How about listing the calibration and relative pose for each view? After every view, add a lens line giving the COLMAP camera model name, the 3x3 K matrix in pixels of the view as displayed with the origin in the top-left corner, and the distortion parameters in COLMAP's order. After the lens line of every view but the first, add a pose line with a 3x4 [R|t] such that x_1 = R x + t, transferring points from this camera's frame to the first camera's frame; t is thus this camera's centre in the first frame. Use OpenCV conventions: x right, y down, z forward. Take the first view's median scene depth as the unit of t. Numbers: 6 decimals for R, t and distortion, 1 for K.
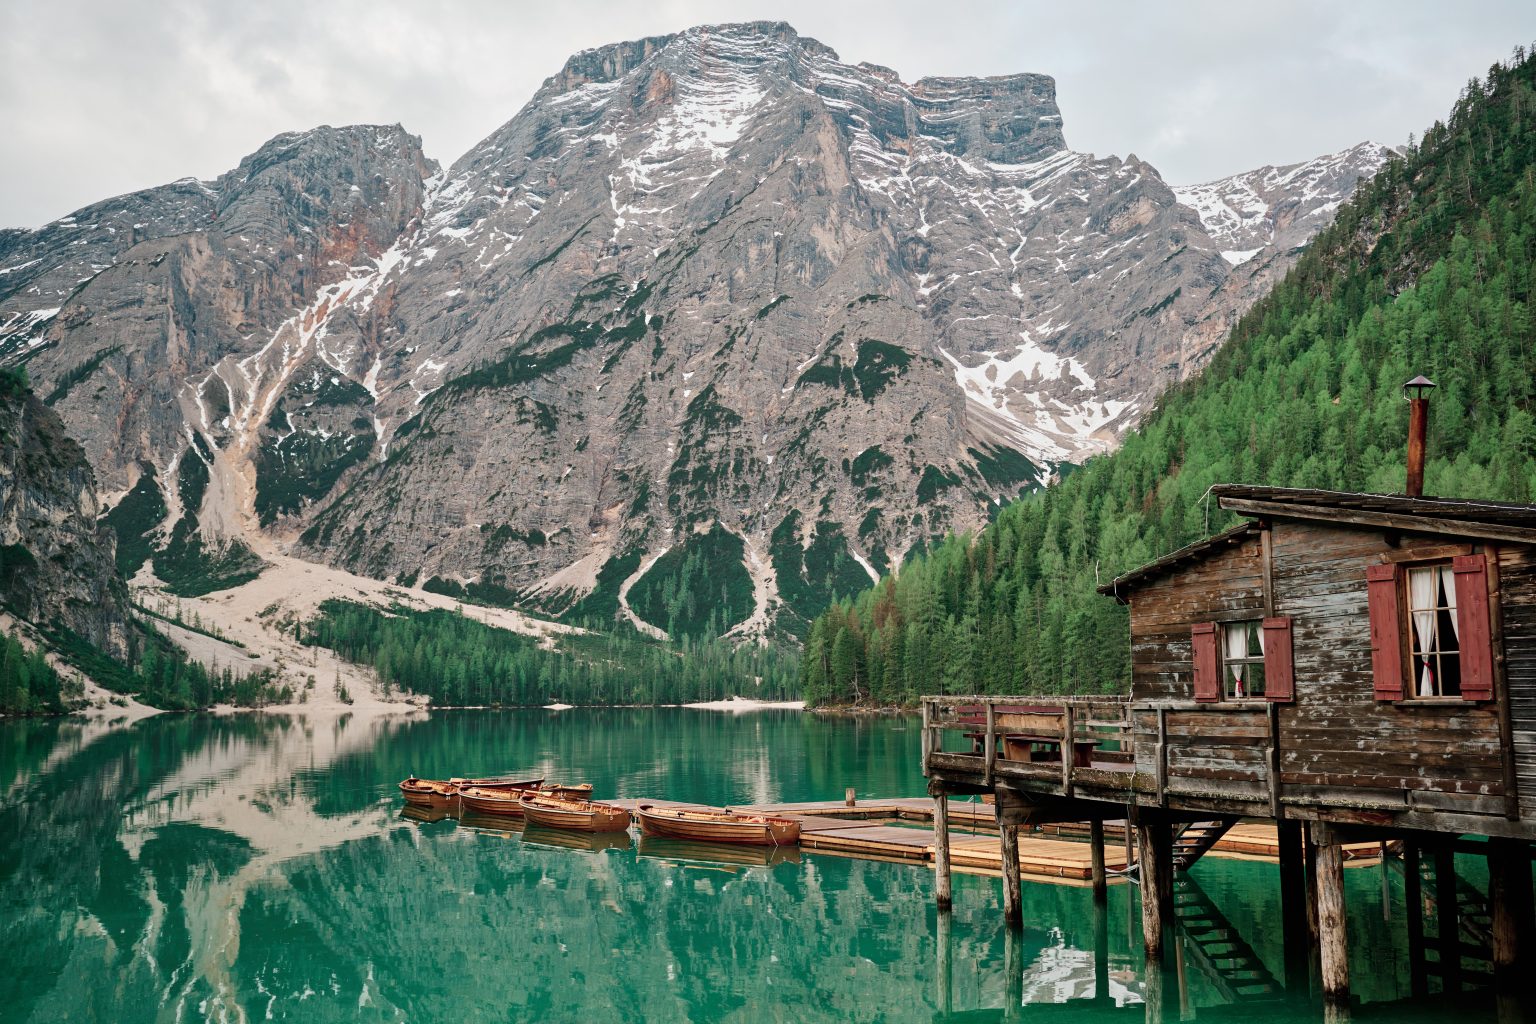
lens RADIAL K [[1504.1, 0, 771.2], [0, 1504.1, 501.9], [0, 0, 1]] dist [-0.011324, 0.025951]
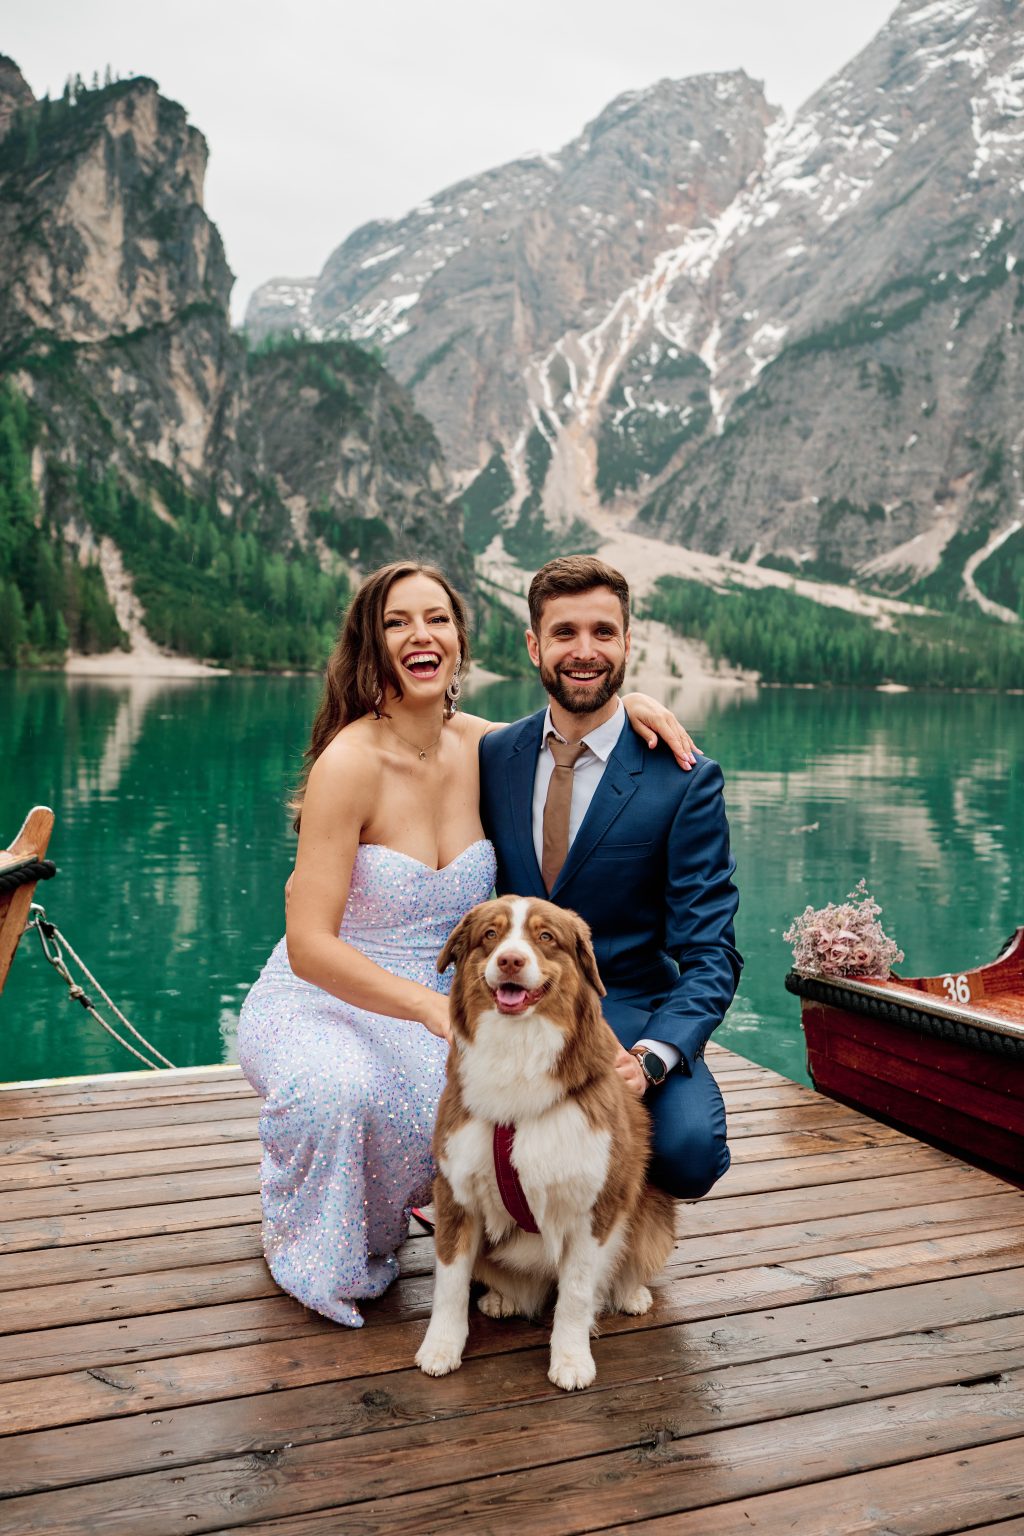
lens RADIAL K [[1498.1, 0, 512.0], [0, 1498.1, 768.0], [0, 0, 1]] dist [0.011828, -0.005190]
pose [[0.924534, 0.056488, -0.376891, -0.002765], [0.015107, 0.982745, 0.184350, 0.004635], [0.380801, -0.176132, 0.907727, 0.025567]]
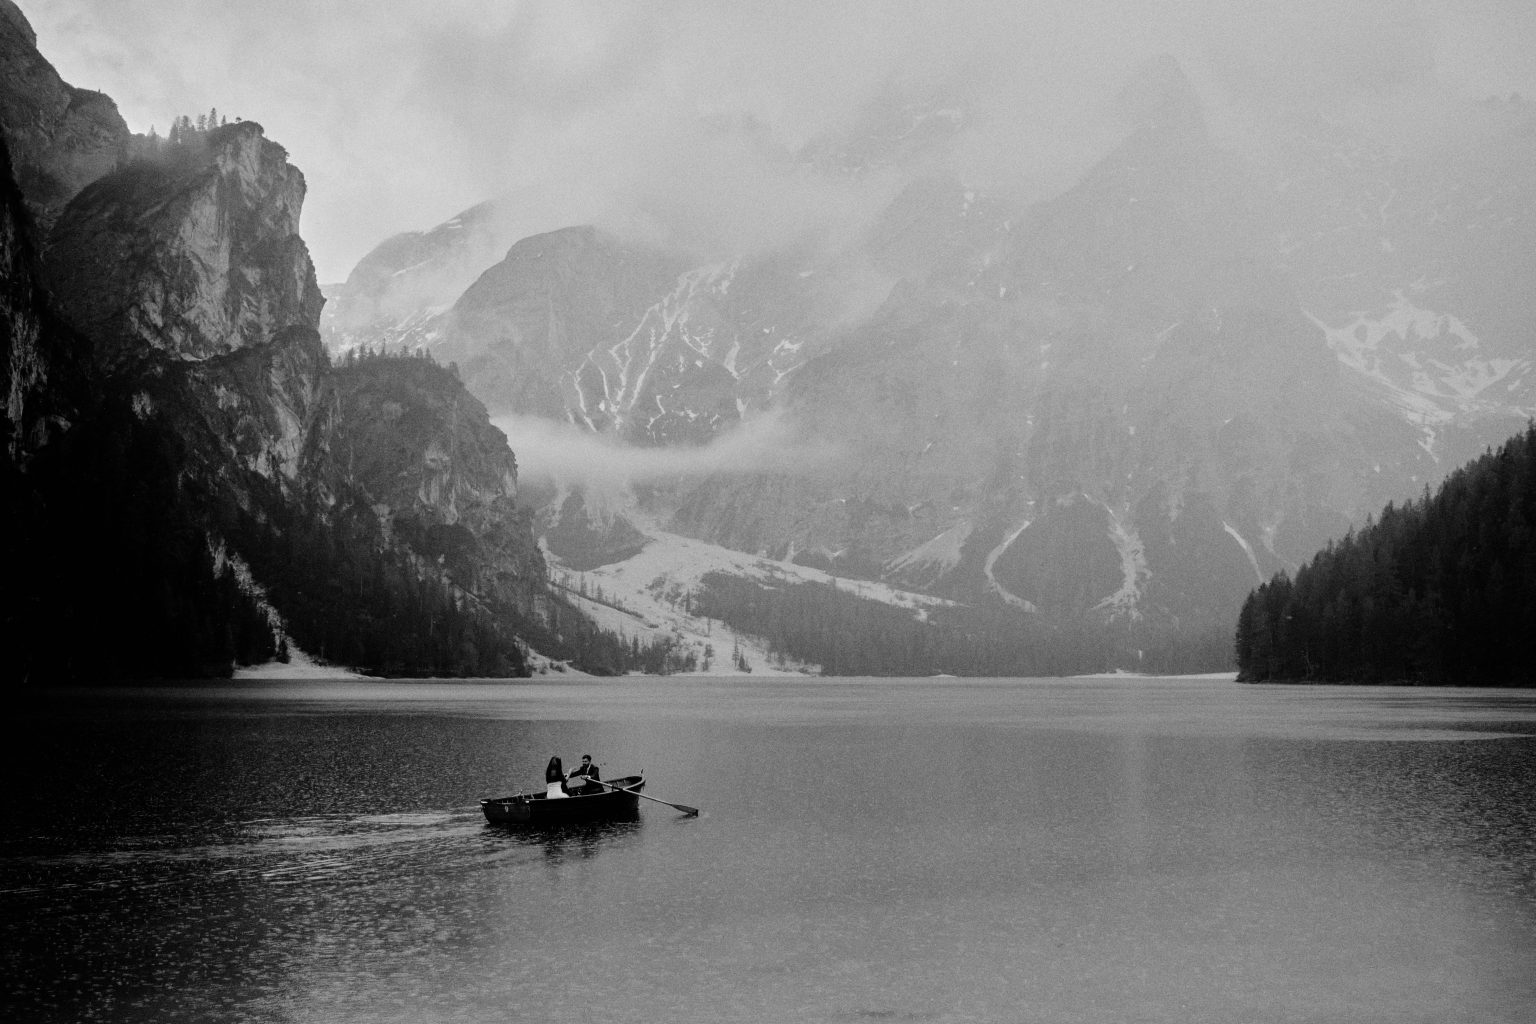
lens RADIAL K [[1504.1, 0, 771.2], [0, 1504.1, 501.9], [0, 0, 1]] dist [-0.011324, 0.025951]
pose [[0.976855, -0.011289, -0.213602, -0.022351], [0.015329, 0.999733, 0.017269, -0.001747], [0.213351, -0.020143, 0.976768, -0.015198]]
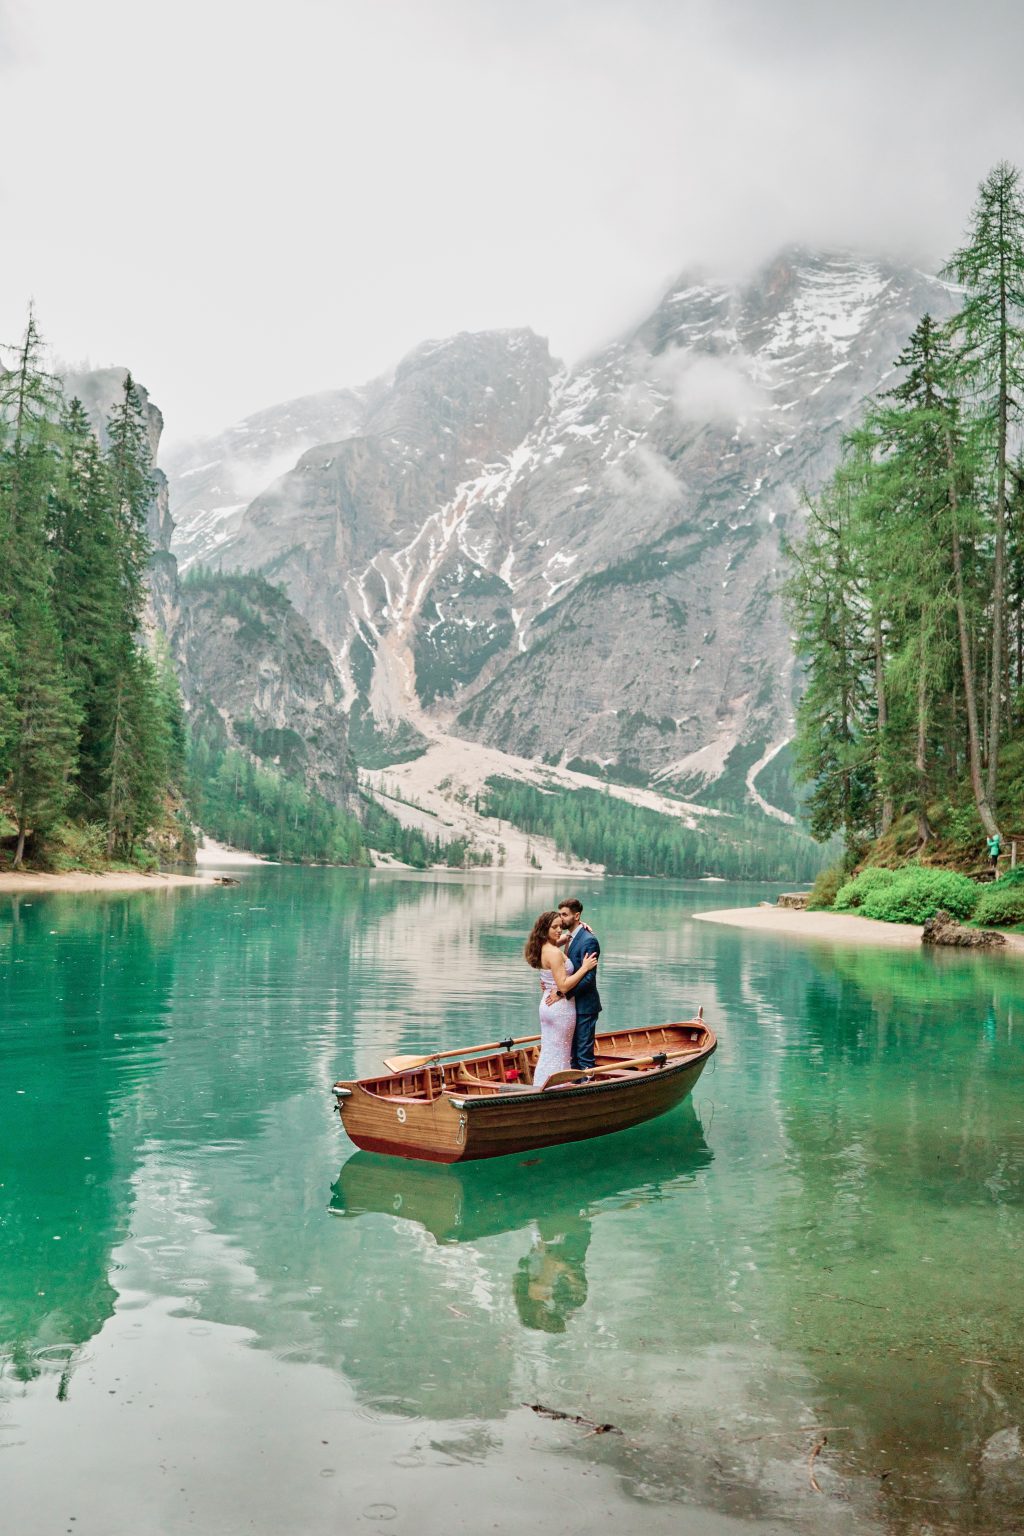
lens RADIAL K [[1526.4, 0, 485.4], [0, 1526.4, 757.1], [0, 0, 1]] dist [0.005648, 0.008263]
pose [[0.972586, 0.031856, -0.230351, -0.028306], [-0.019217, 0.998195, 0.056905, -0.012438], [0.231748, -0.050918, 0.971442, -0.101408]]
